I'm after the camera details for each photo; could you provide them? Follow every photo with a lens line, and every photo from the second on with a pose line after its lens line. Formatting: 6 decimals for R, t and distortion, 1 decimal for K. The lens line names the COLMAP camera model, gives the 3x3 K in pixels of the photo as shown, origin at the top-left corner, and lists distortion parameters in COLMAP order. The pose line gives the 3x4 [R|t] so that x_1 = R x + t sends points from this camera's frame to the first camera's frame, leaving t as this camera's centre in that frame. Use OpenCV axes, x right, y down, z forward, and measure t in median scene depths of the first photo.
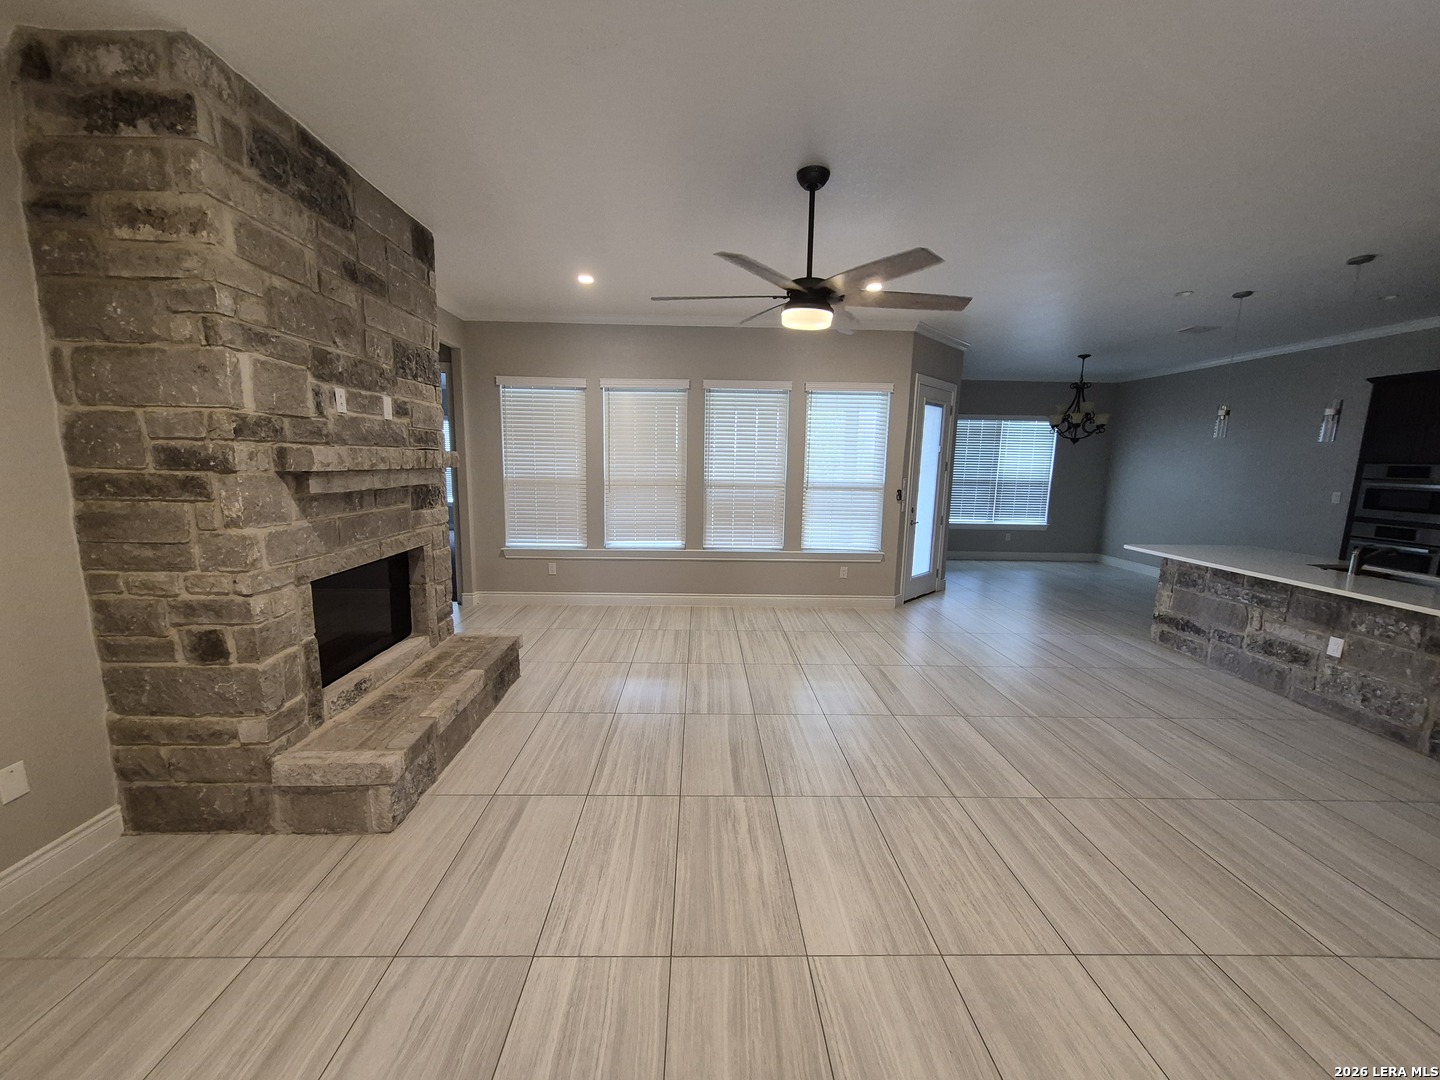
lens RADIAL K [[568.1, 0, 711.5], [0, 568.1, 549.5], [0, 0, 1]] dist [0.003187, 0.000217]
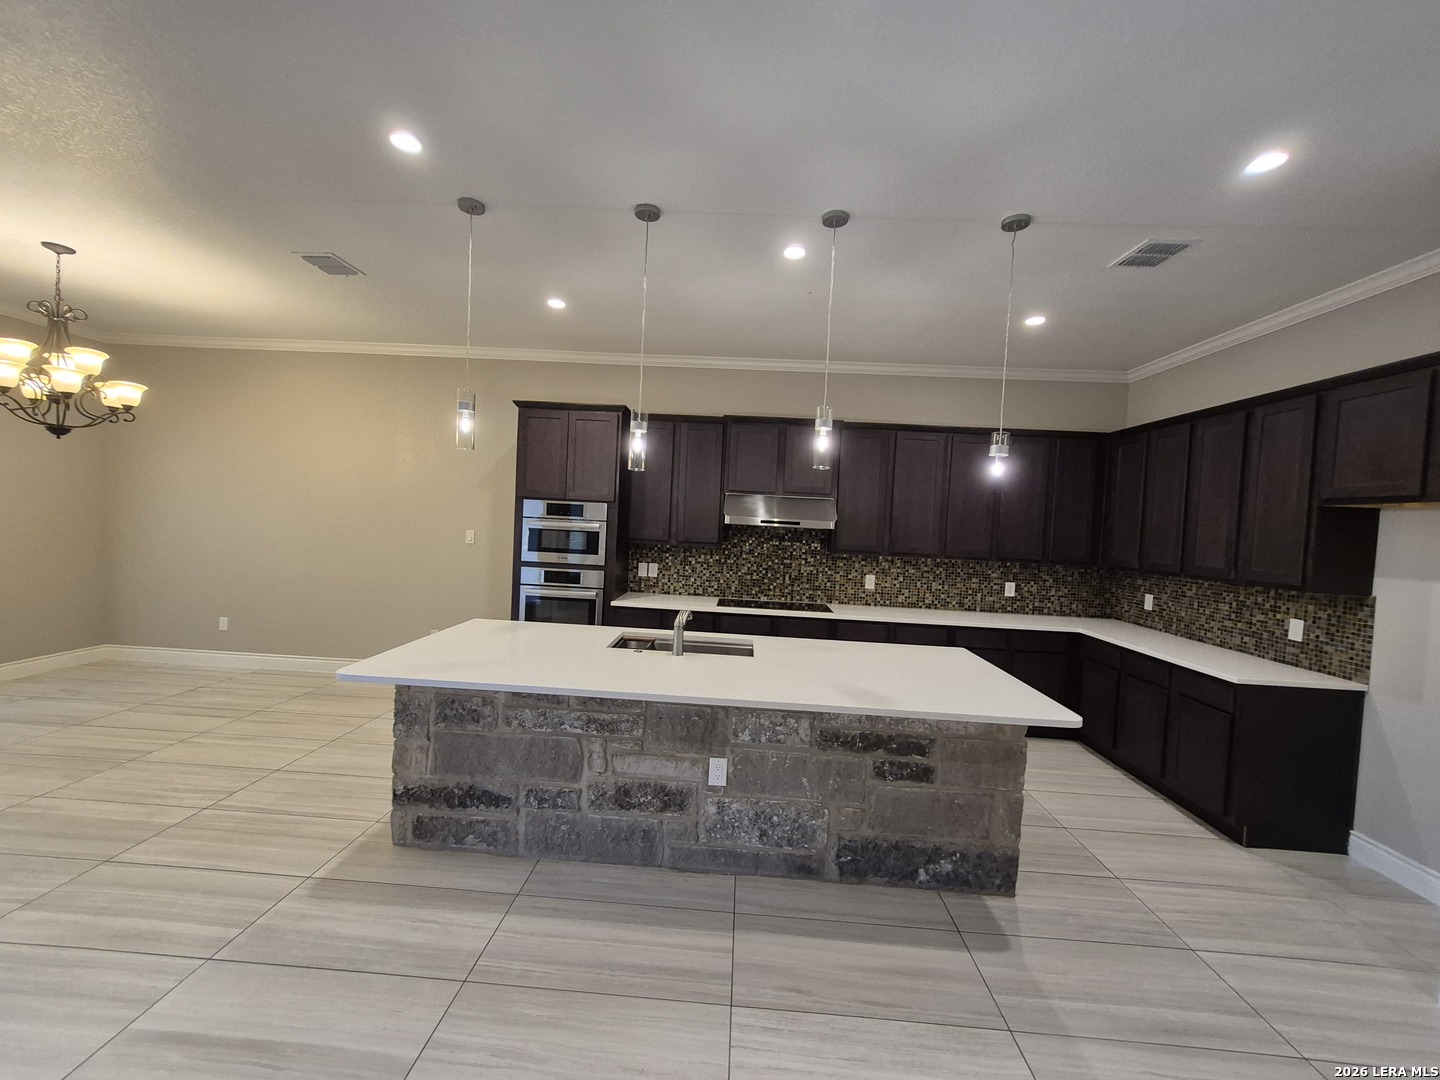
lens RADIAL K [[574.5, 0, 718.7], [0, 574.5, 542.9], [0, 0, 1]] dist [0.003317, -0.000444]
pose [[0.070566, -0.054717, 0.996005, 0.414240], [0.112646, 0.992544, 0.046546, -0.125797], [-0.991126, 0.108912, 0.076203, 0.885979]]
